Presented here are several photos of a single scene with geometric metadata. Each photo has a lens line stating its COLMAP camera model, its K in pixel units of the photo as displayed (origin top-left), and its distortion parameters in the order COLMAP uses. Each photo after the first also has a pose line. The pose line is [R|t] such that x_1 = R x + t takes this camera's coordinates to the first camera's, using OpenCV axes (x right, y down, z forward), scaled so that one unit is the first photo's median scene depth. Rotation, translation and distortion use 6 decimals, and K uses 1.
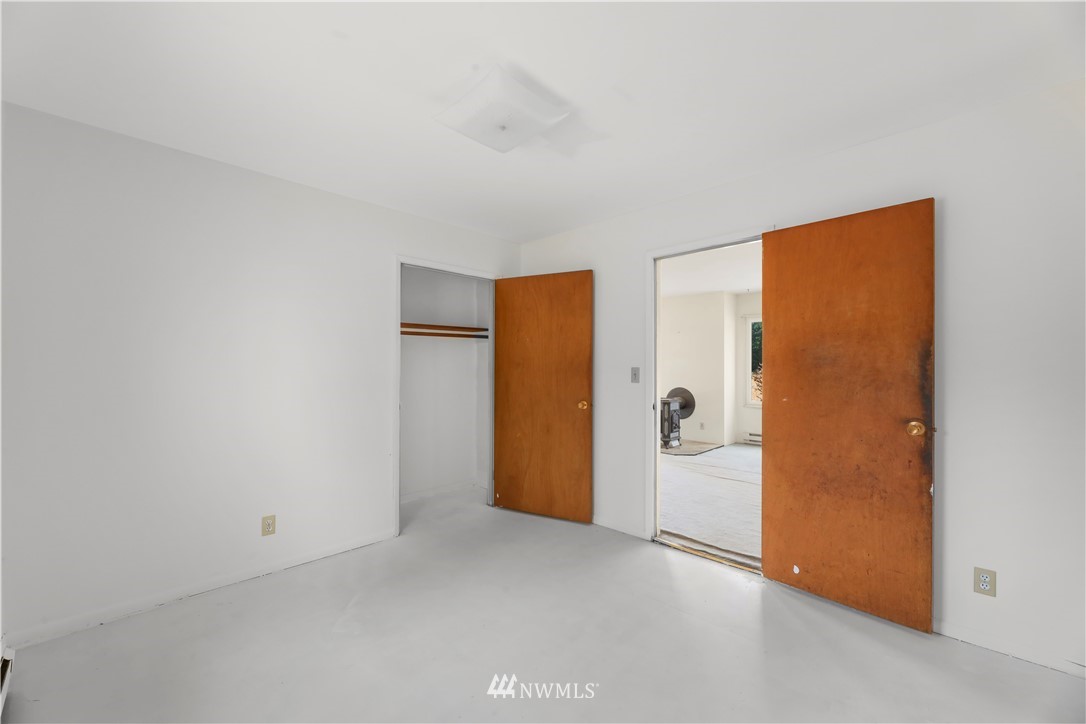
lens RADIAL K [[444.0, 0, 535.2], [0, 444.0, 360.7], [0, 0, 1]] dist [-0.007984, -0.000744]
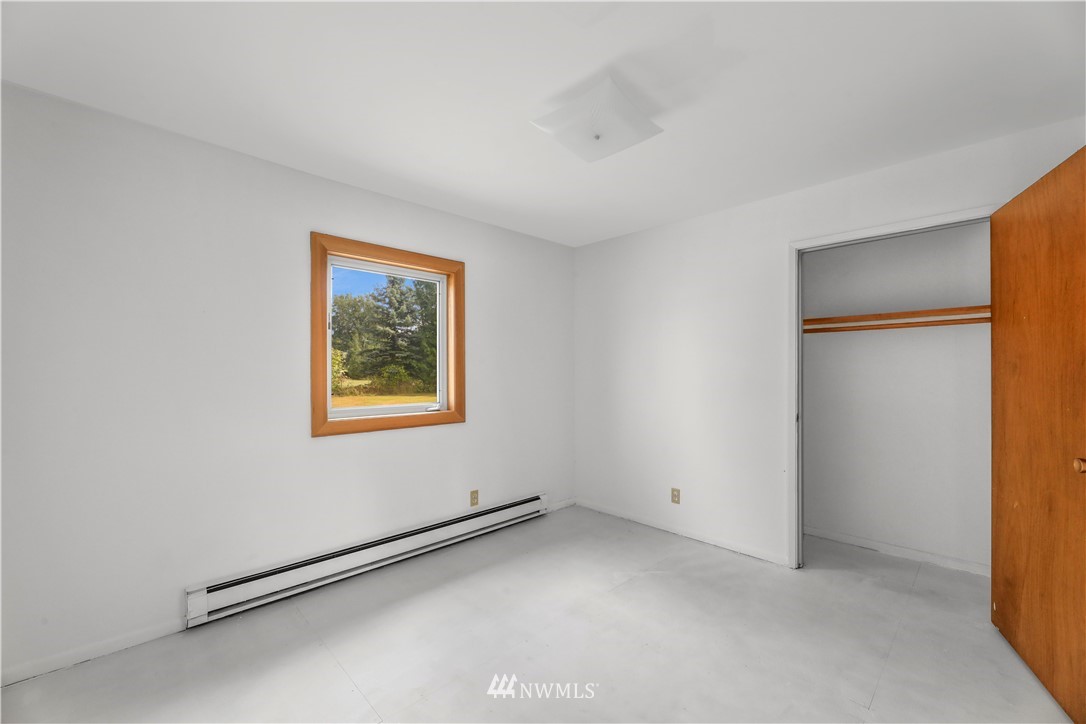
lens RADIAL K [[444.0, 0, 536.4], [0, 444.0, 364.4], [0, 0, 1]] dist [-0.007984, -0.000744]
pose [[-0.039120, -0.015682, -0.999111, 0.561491], [0.008877, 0.999832, -0.016041, 0.008787], [0.999195, -0.009497, -0.038975, 0.528939]]
